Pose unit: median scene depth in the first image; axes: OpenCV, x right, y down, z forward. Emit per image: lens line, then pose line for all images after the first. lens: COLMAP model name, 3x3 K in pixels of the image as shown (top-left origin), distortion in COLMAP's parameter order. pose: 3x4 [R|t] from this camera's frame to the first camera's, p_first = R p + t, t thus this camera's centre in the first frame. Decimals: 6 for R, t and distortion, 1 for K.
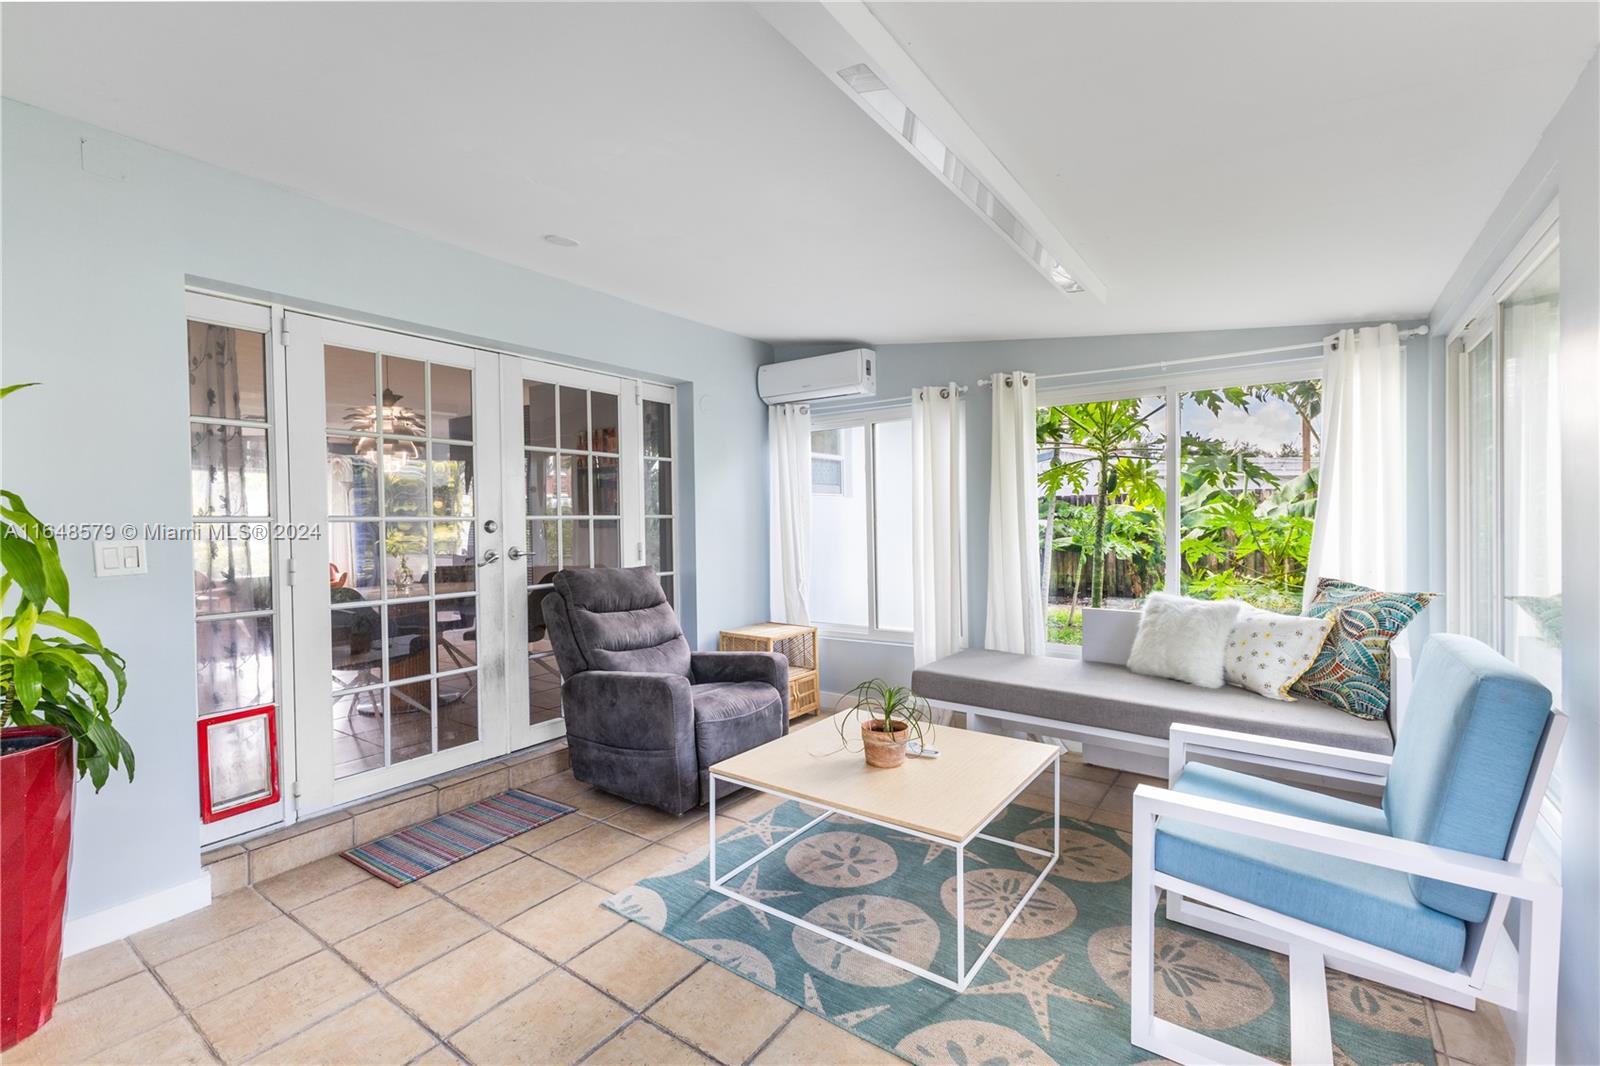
lens RADIAL K [[706.8, 0, 801.5], [0, 706.8, 543.5], [0, 0, 1]] dist [0.020995, -0.006138]
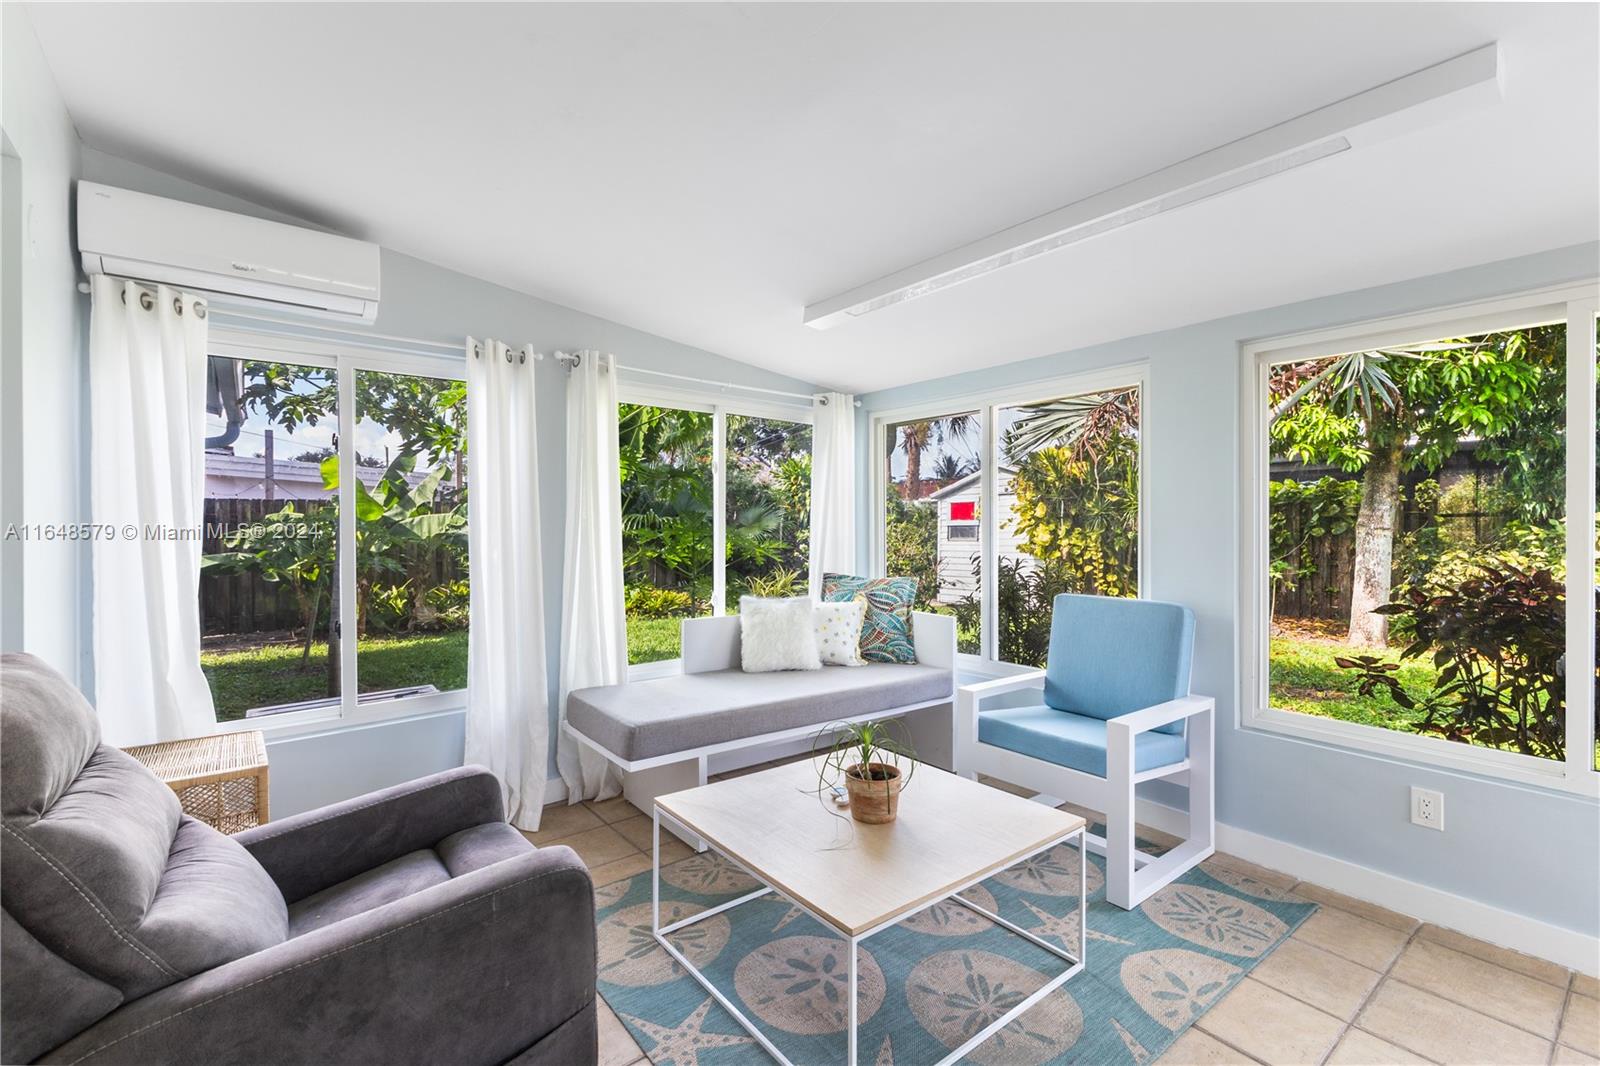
lens RADIAL K [[706.8, 0, 801.5], [0, 706.8, 543.5], [0, 0, 1]] dist [0.020995, -0.006138]
pose [[0.274884, -0.006186, 0.961457, -0.630331], [0.040003, 0.999187, -0.005009, -0.003007], [-0.960645, 0.039838, 0.274908, 0.767276]]
